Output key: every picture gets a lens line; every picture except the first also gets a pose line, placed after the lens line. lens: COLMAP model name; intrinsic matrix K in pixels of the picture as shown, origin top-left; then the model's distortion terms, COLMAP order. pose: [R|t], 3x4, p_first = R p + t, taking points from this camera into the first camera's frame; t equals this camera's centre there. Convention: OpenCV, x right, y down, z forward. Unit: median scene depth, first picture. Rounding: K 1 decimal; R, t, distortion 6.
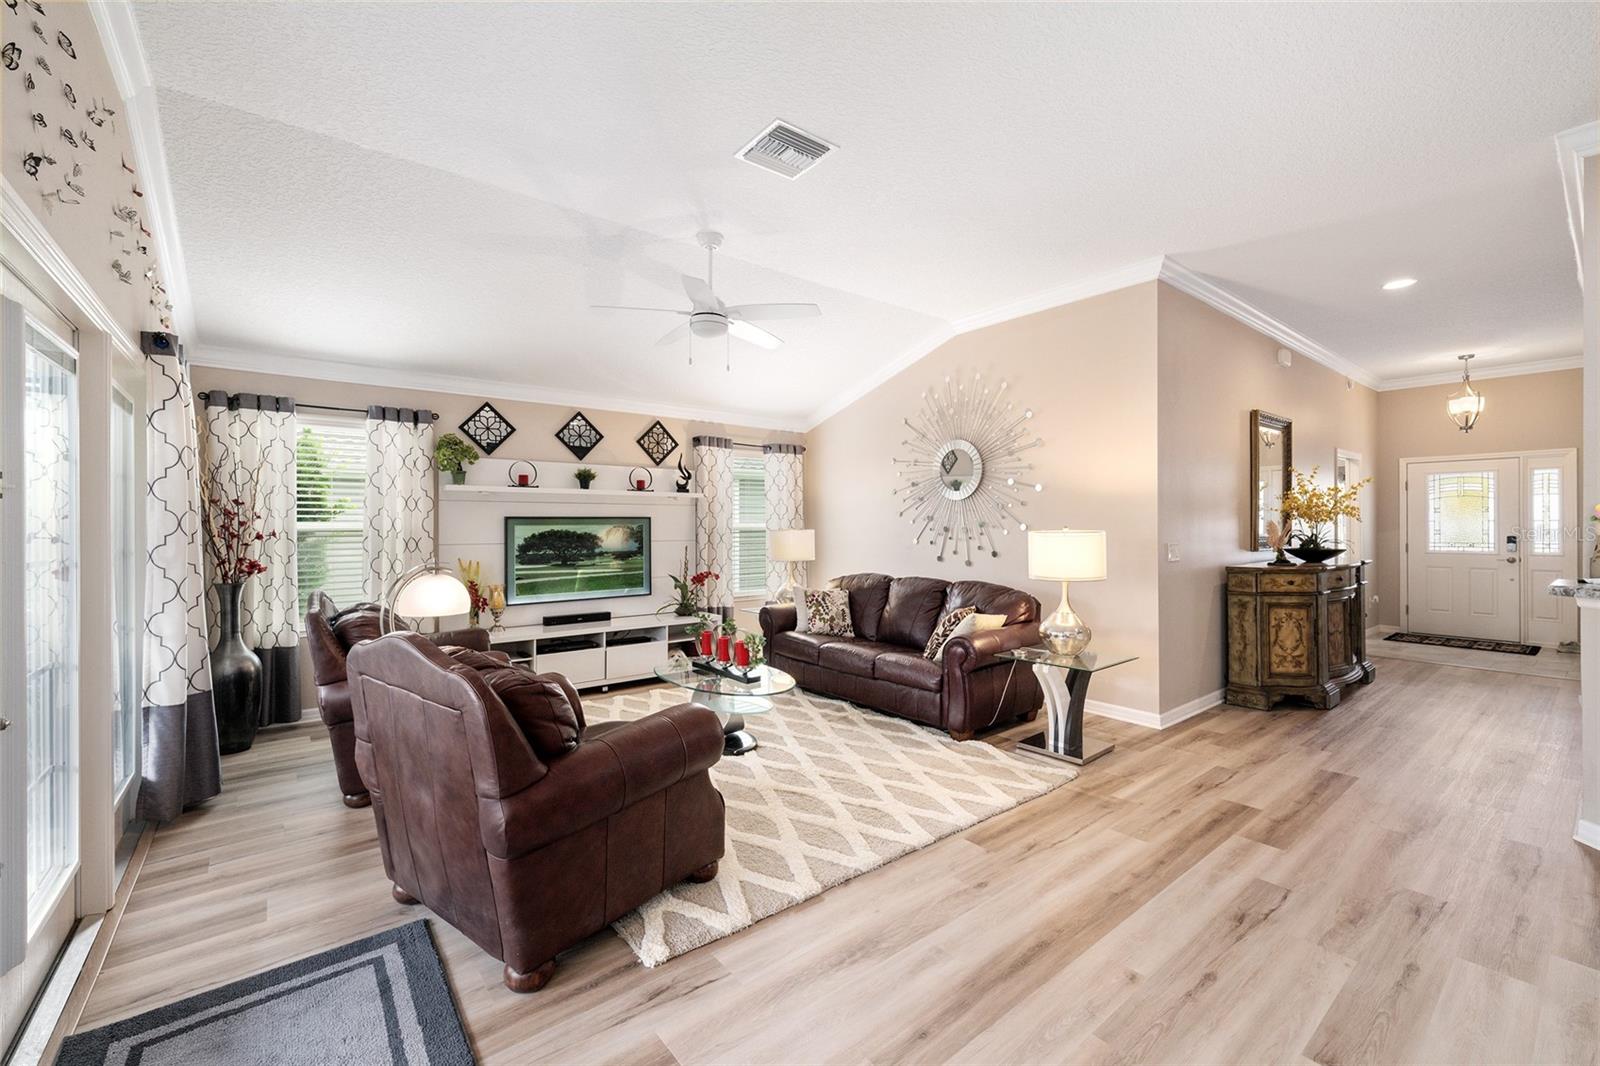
lens RADIAL K [[654.8, 0, 803.6], [0, 654.8, 529.1], [0, 0, 1]] dist [-0.018240, 0.000337]
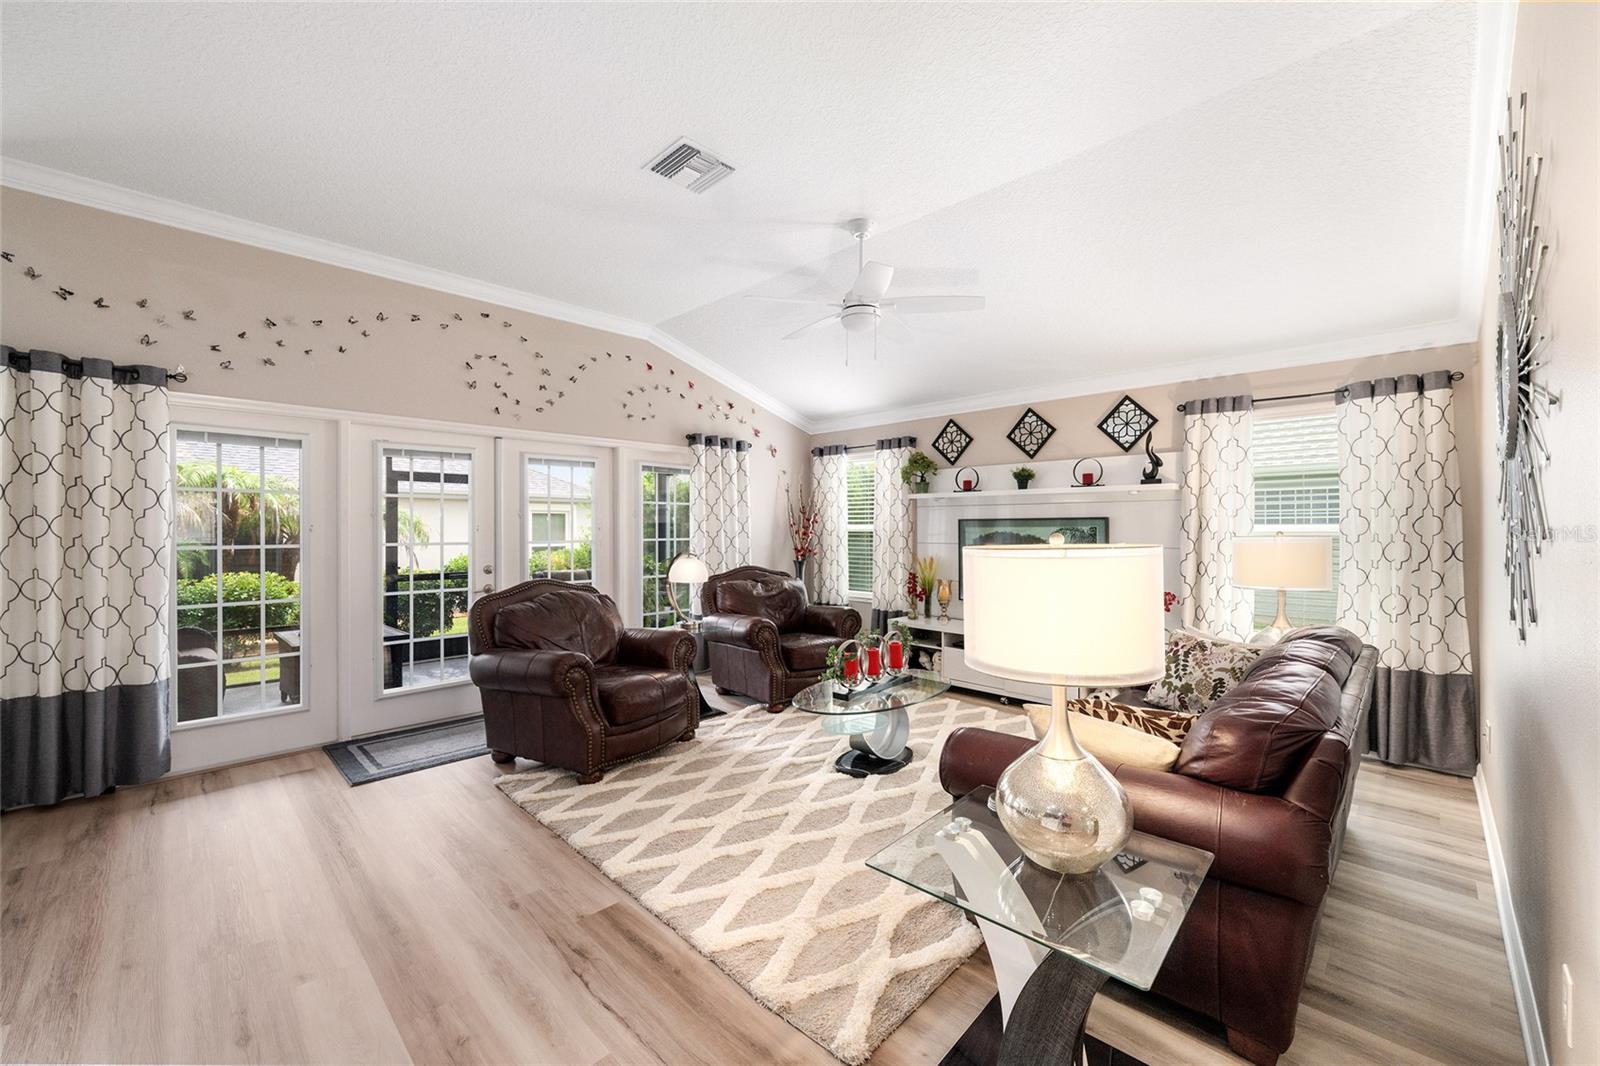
lens RADIAL K [[638.3, 0, 804.7], [0, 638.3, 532.6], [0, 0, 1]] dist [0.000386, -0.000219]
pose [[0.124614, 0.012940, -0.992121, 0.587732], [-0.001069, 0.999916, 0.012907, -0.010720], [0.992205, -0.000548, 0.124618, 0.608608]]
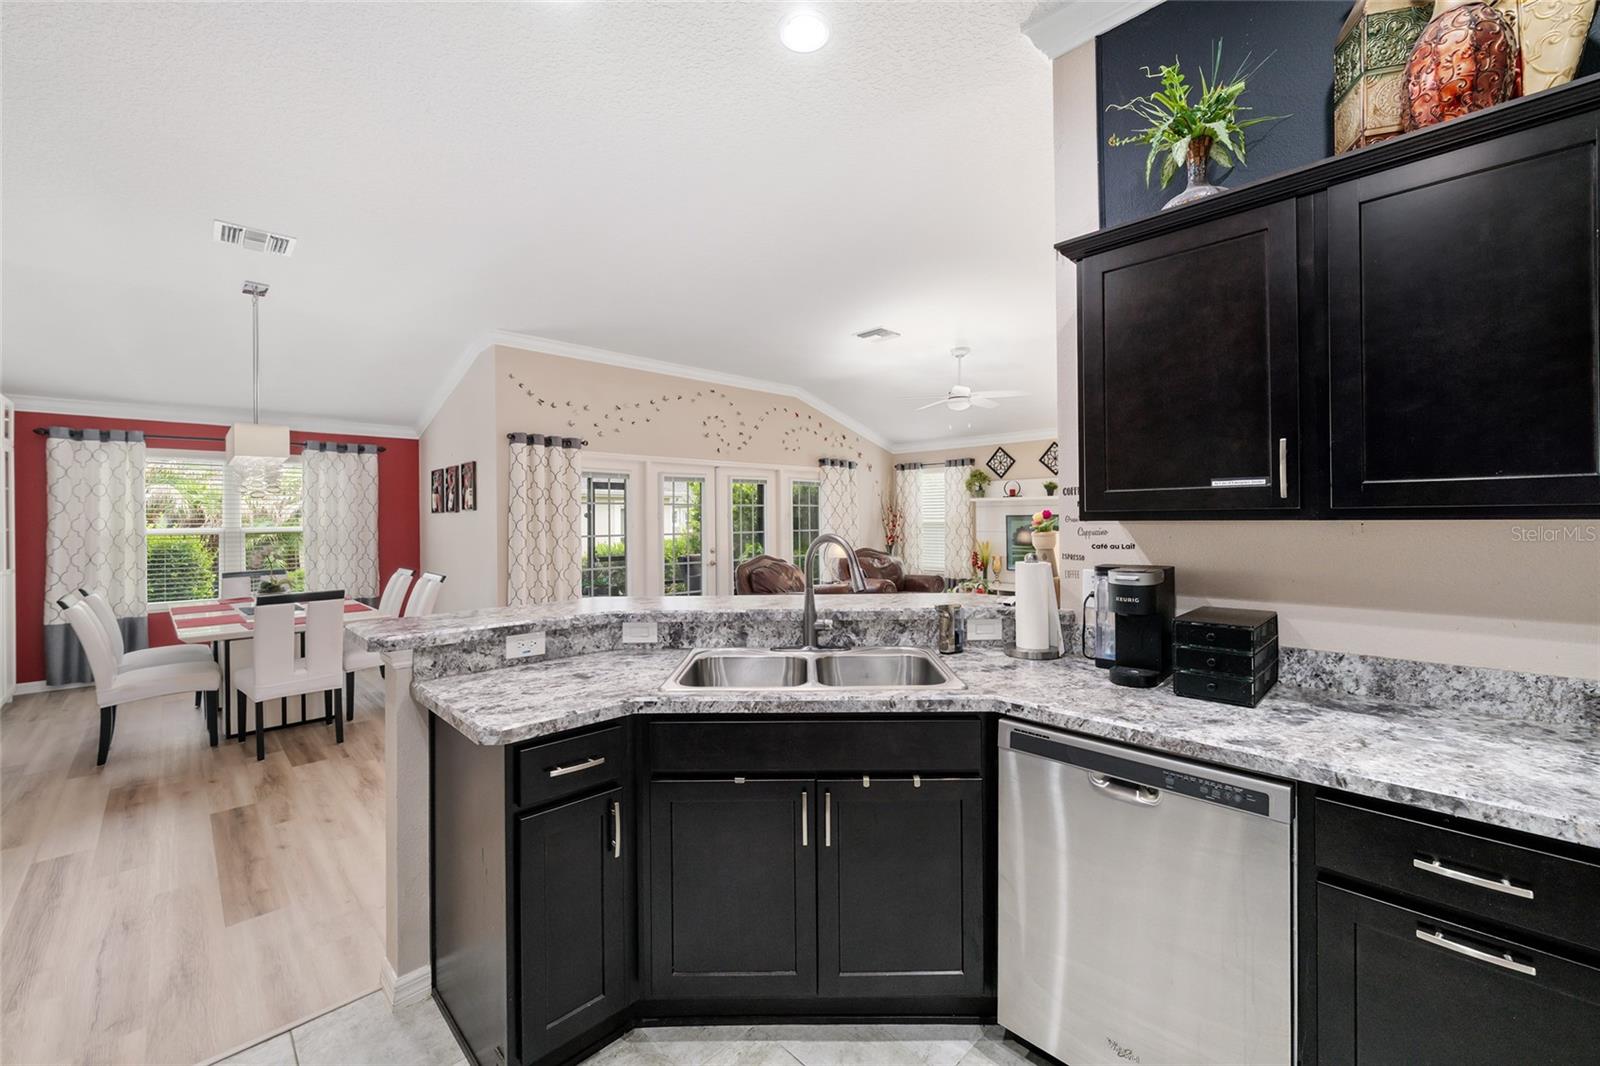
lens RADIAL K [[638.3, 0, 803.3], [0, 638.3, 520.0], [0, 0, 1]] dist [0.000386, -0.000219]
pose [[0.104264, 0.009430, -0.994505, 1.087330], [0.006111, 0.999930, 0.010122, -0.027436], [0.994531, -0.007133, 0.104199, 0.328369]]
